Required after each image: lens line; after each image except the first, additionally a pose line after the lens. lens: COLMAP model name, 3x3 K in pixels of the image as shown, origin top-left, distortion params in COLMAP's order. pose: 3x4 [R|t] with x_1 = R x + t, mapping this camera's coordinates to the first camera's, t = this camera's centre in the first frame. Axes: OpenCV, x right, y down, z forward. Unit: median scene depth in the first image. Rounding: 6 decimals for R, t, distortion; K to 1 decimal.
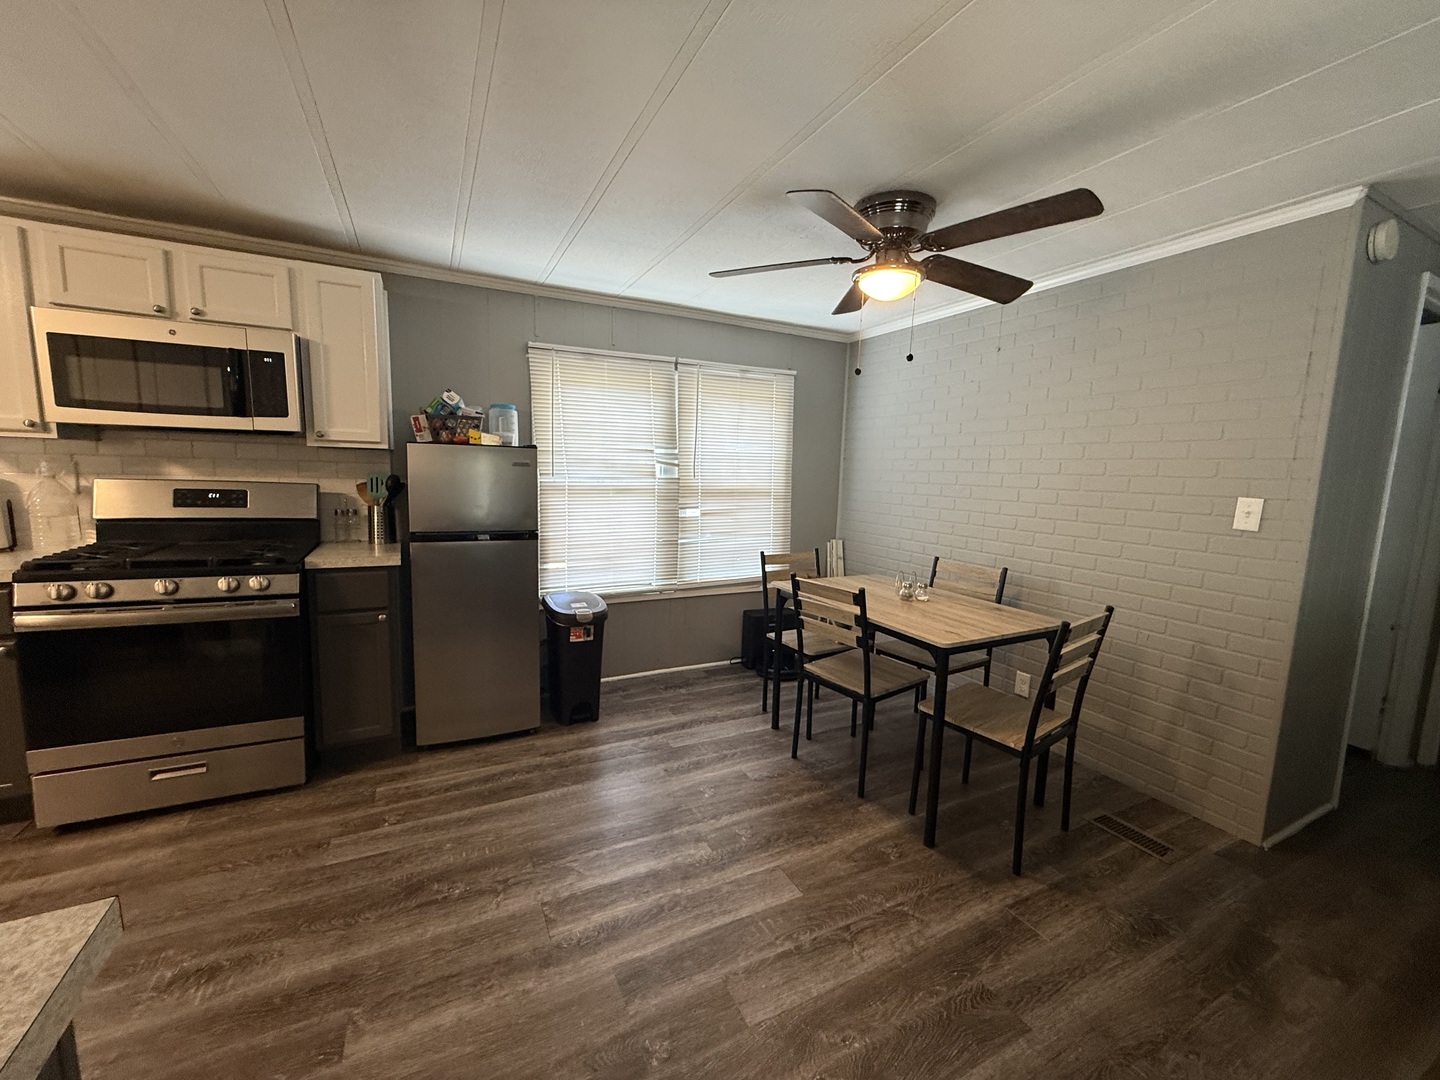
lens RADIAL K [[575.7, 0, 717.8], [0, 575.7, 540.6], [0, 0, 1]] dist [0.000858, -0.000078]
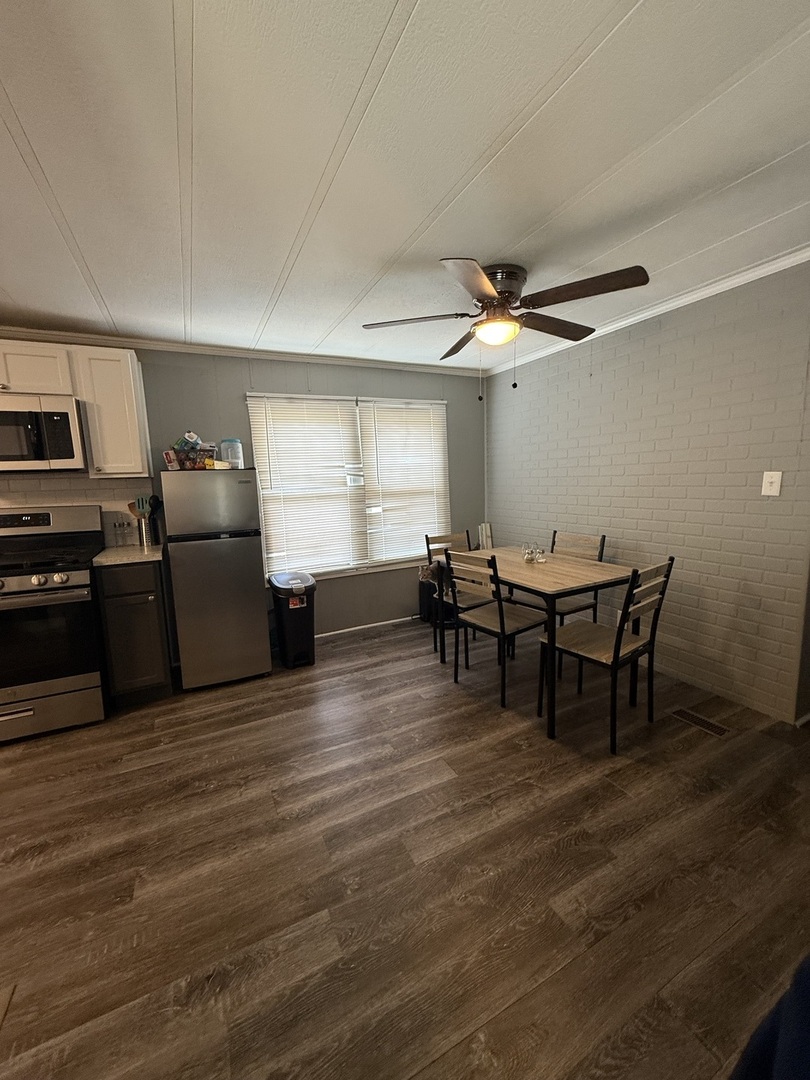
lens RADIAL K [[431.8, 0, 405.0], [0, 431.8, 536.8], [0, 0, 1]] dist [0.000858, -0.000078]
pose [[0.997952, -0.062224, -0.014806, 0.061136], [0.062380, 0.998000, 0.010277, 0.015130], [0.014137, -0.011180, 0.999838, -0.036847]]
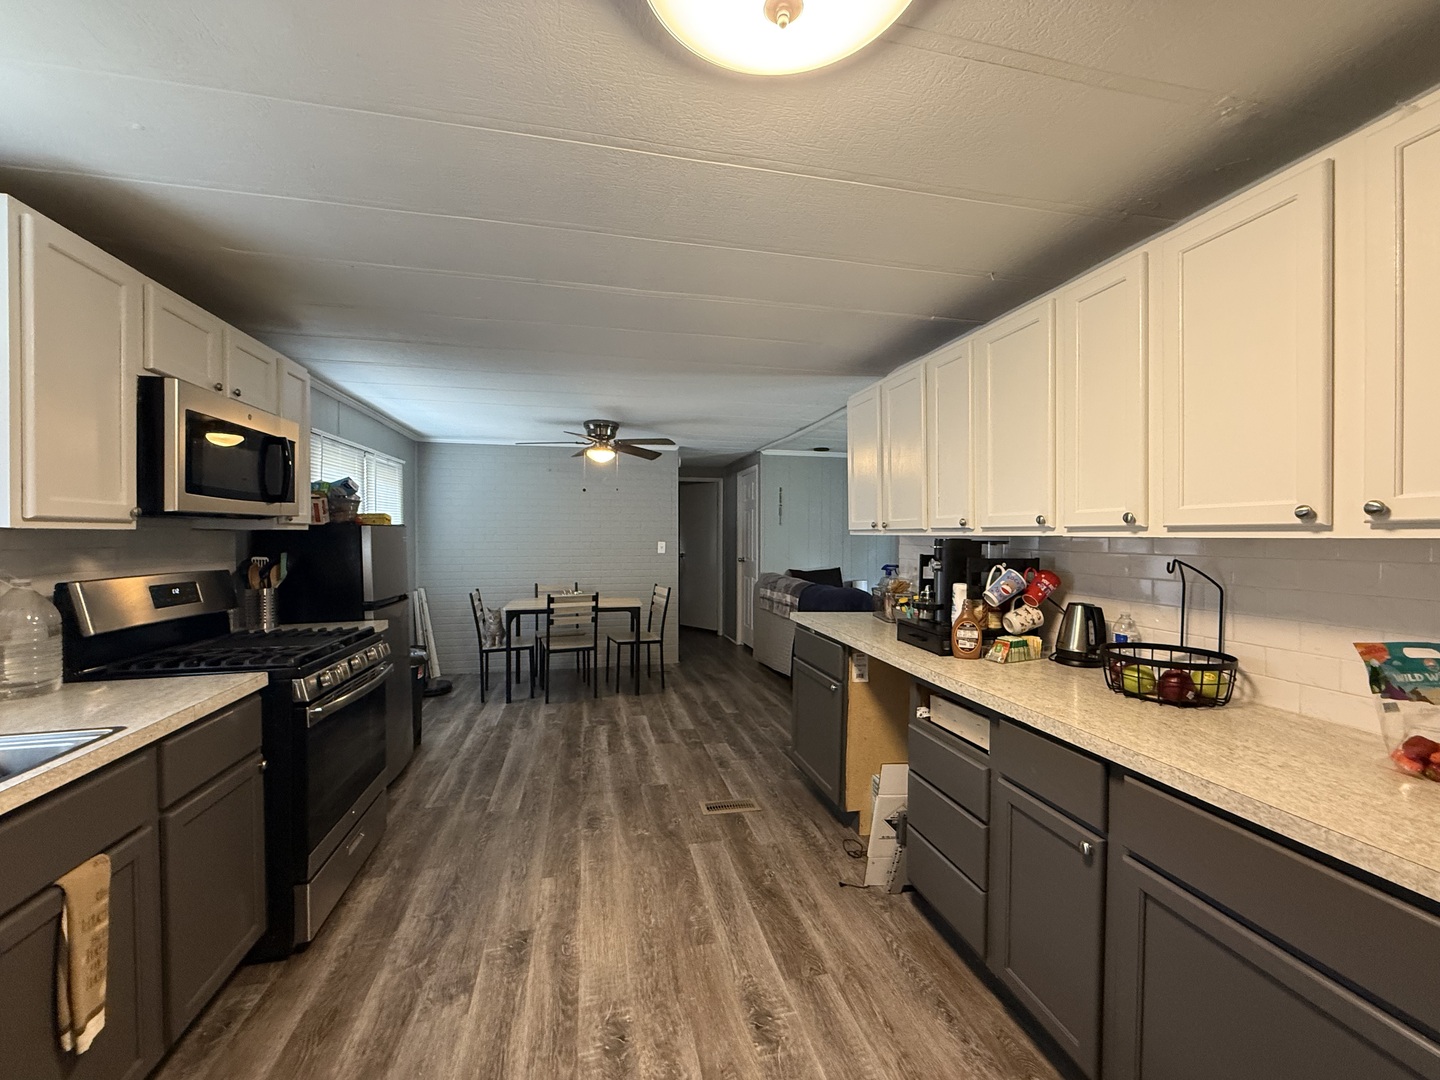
lens RADIAL K [[575.7, 0, 717.4], [0, 575.7, 541.2], [0, 0, 1]] dist [0.000858, -0.000078]
pose [[0.241003, -0.039973, 0.969701, -1.763591], [0.124513, 0.992168, 0.009954, -0.071766], [-0.962504, 0.118342, 0.244092, 0.043668]]
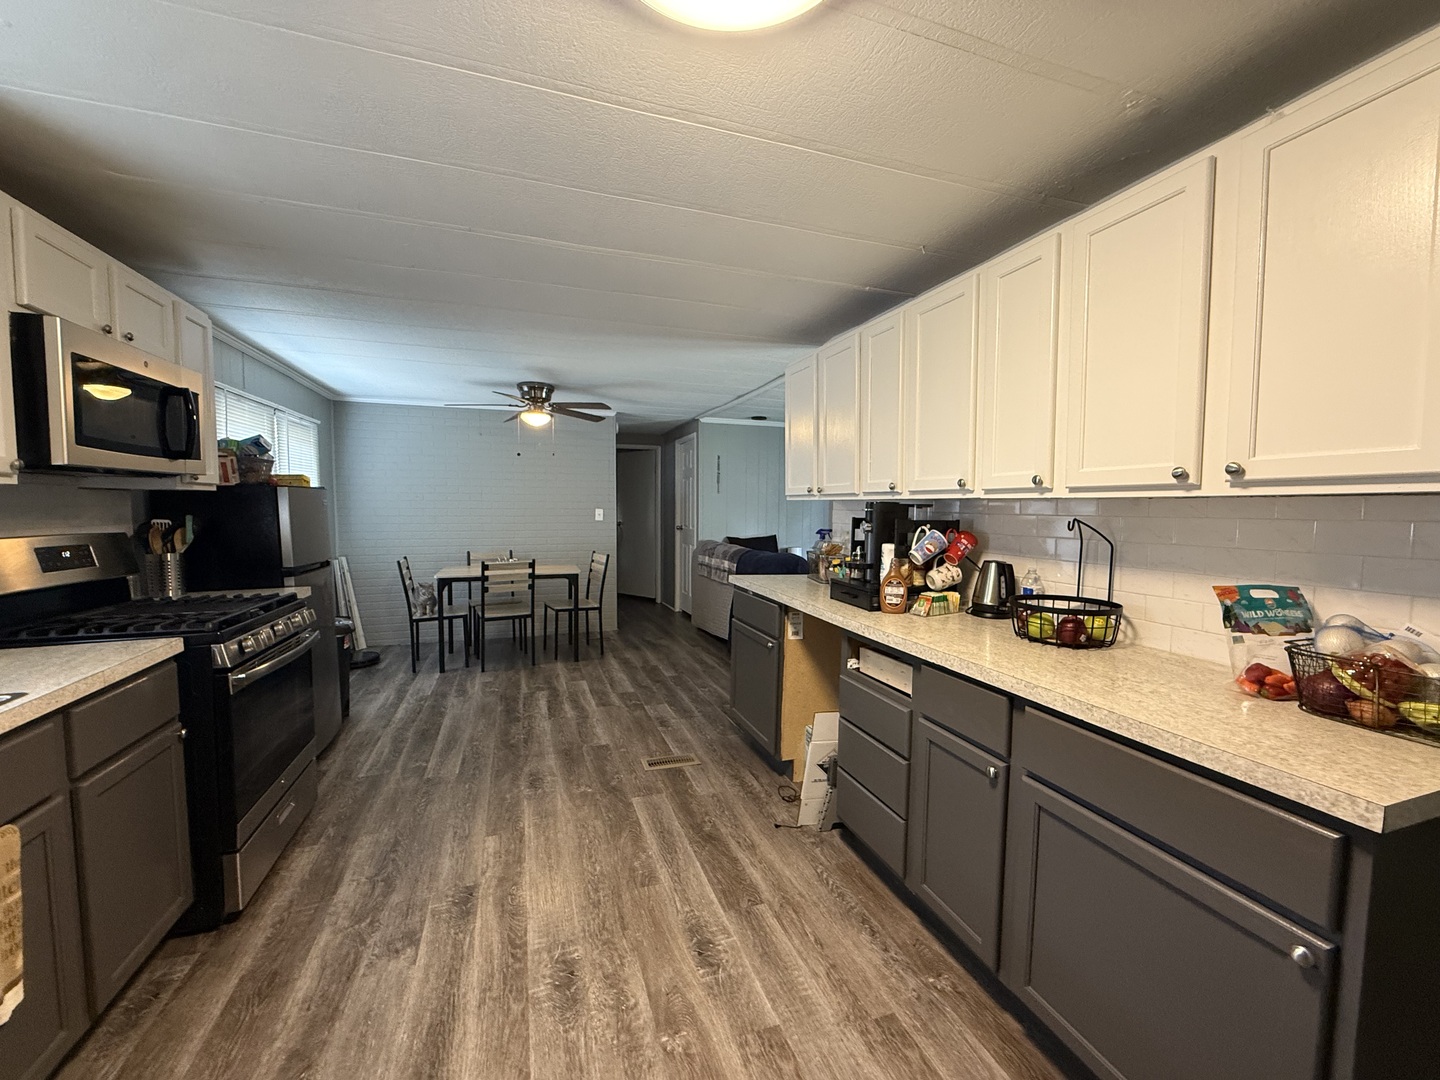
lens RADIAL K [[575.7, 0, 717.6], [0, 575.7, 541.1], [0, 0, 1]] dist [0.000858, -0.000078]
pose [[0.132816, -0.089483, 0.987093, -1.788776], [0.119687, 0.990076, 0.073649, -0.057250], [-0.983888, 0.108360, 0.142208, 0.050097]]
